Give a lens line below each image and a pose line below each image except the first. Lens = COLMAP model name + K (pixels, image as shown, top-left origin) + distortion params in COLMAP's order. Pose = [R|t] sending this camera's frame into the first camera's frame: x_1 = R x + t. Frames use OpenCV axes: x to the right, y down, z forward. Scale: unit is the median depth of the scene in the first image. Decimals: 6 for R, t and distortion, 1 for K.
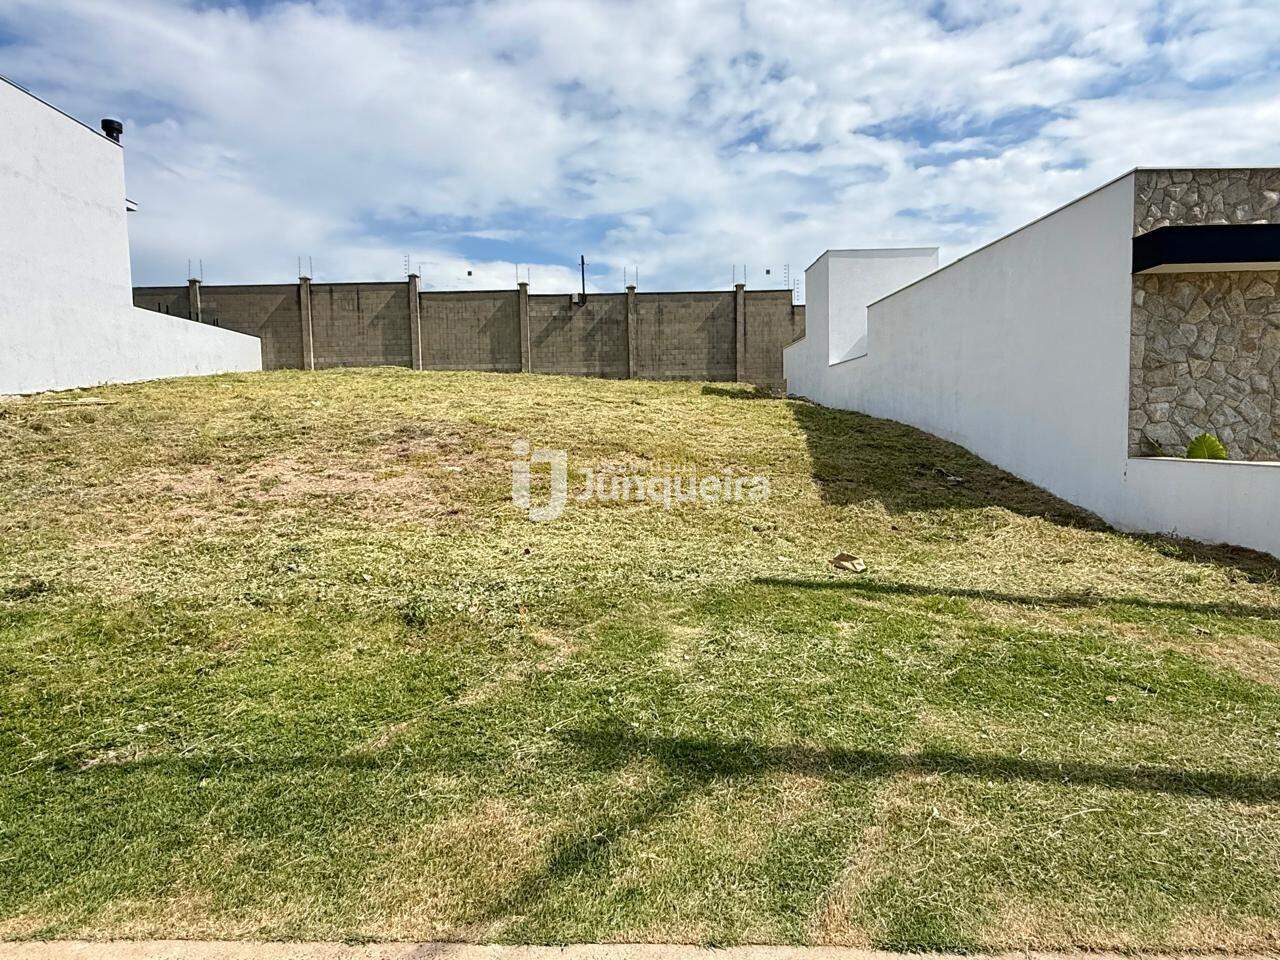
lens RADIAL K [[788.0, 0, 626.4], [0, 788.0, 487.6], [0, 0, 1]] dist [0.002793, -0.001017]
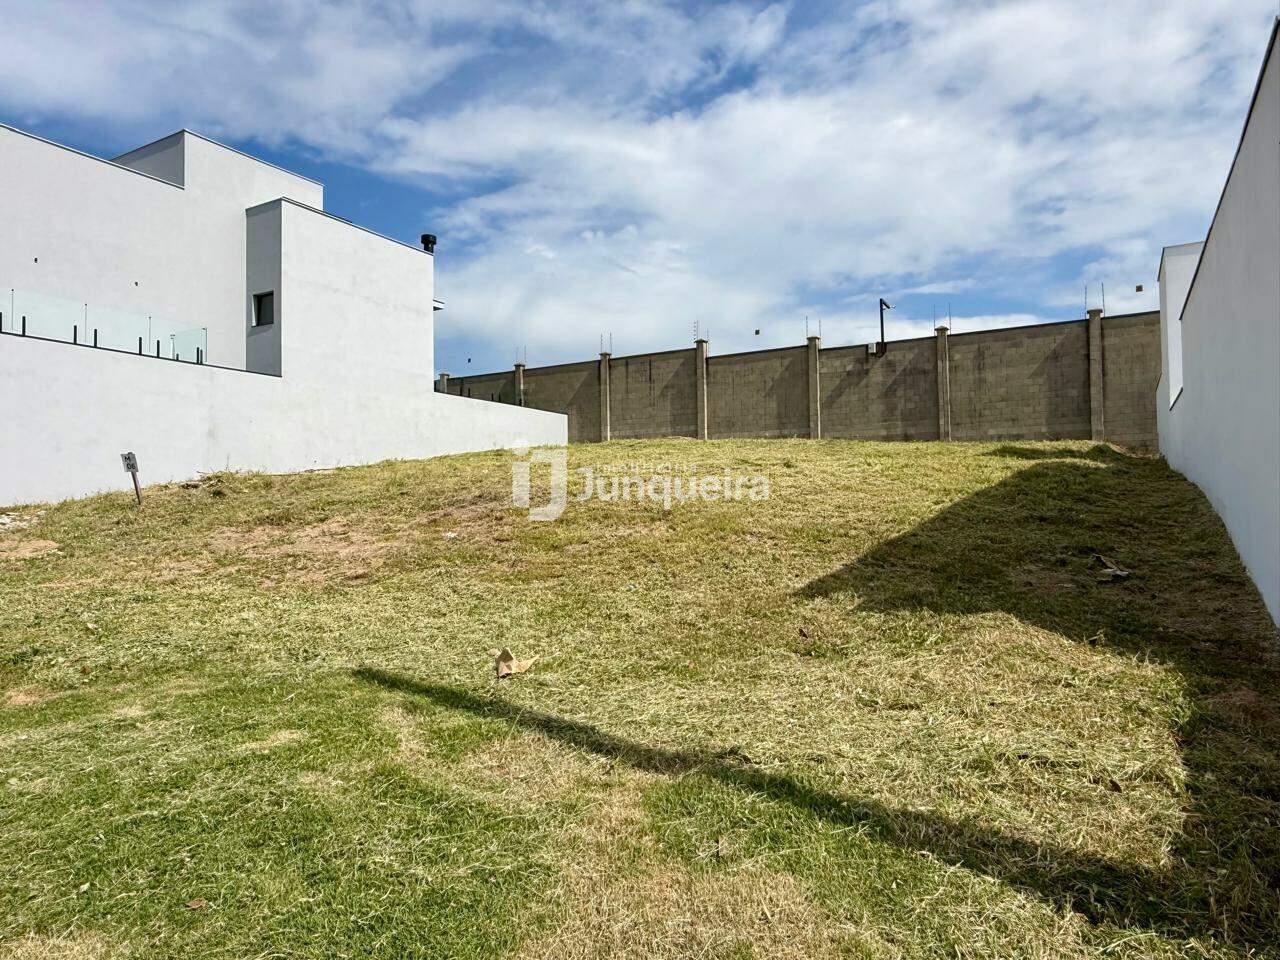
lens RADIAL K [[878.4, 0, 639.7], [0, 878.4, 459.2], [0, 0, 1]] dist [-0.000132, 0.002178]
pose [[0.853734, -0.025835, -0.520068, 0.206997], [-0.043506, 0.991737, -0.120685, 0.000085], [0.518888, 0.125659, 0.845556, 0.097468]]
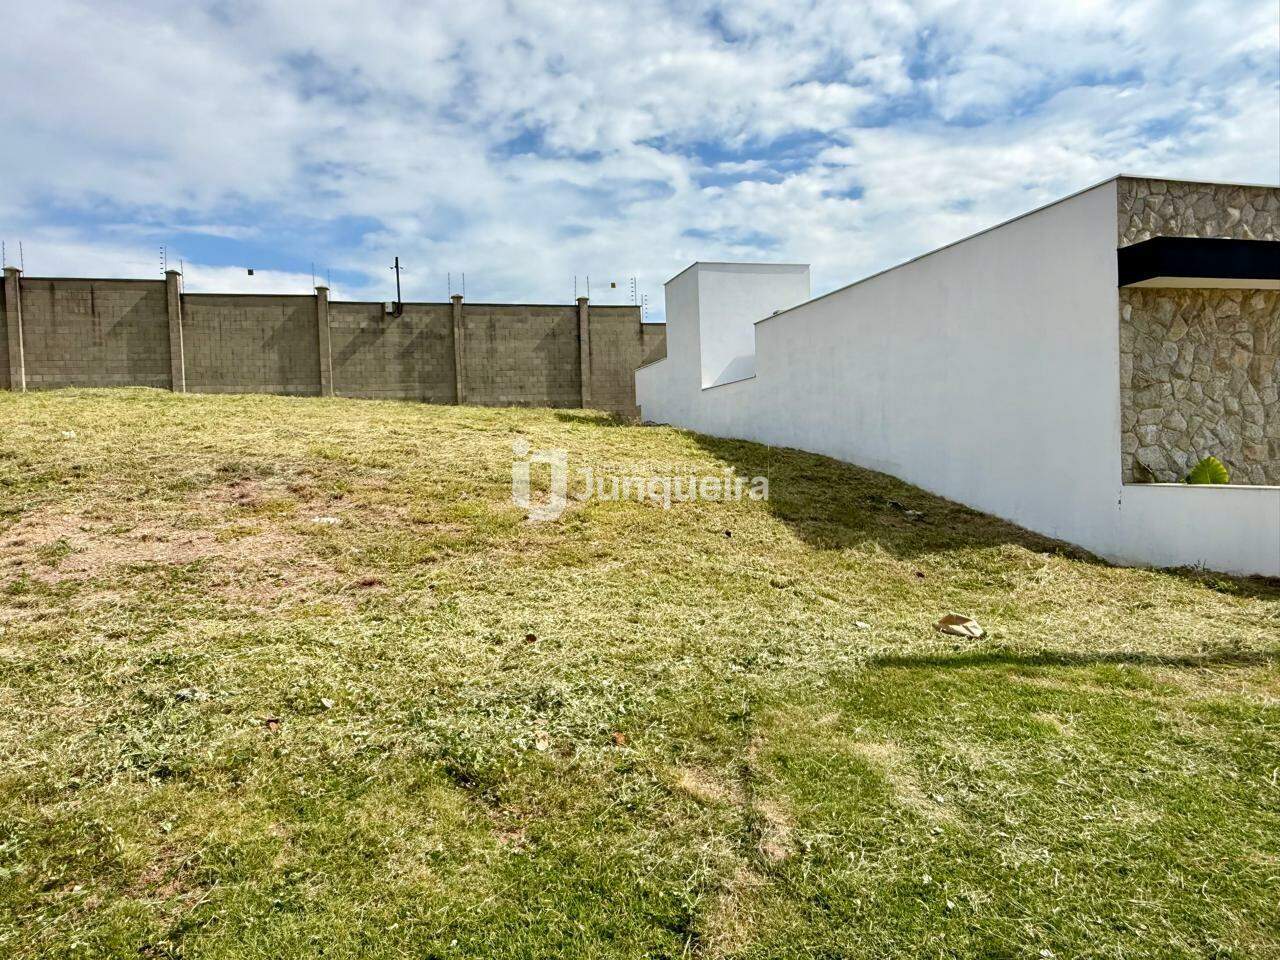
lens RADIAL K [[878.4, 0, 639.7], [0, 878.4, 459.2], [0, 0, 1]] dist [-0.000132, 0.002178]
pose [[0.963762, -0.014103, 0.266389, -0.059057], [0.034980, 0.996660, -0.073789, -0.003875], [-0.264459, 0.080433, 0.961037, 0.055038]]
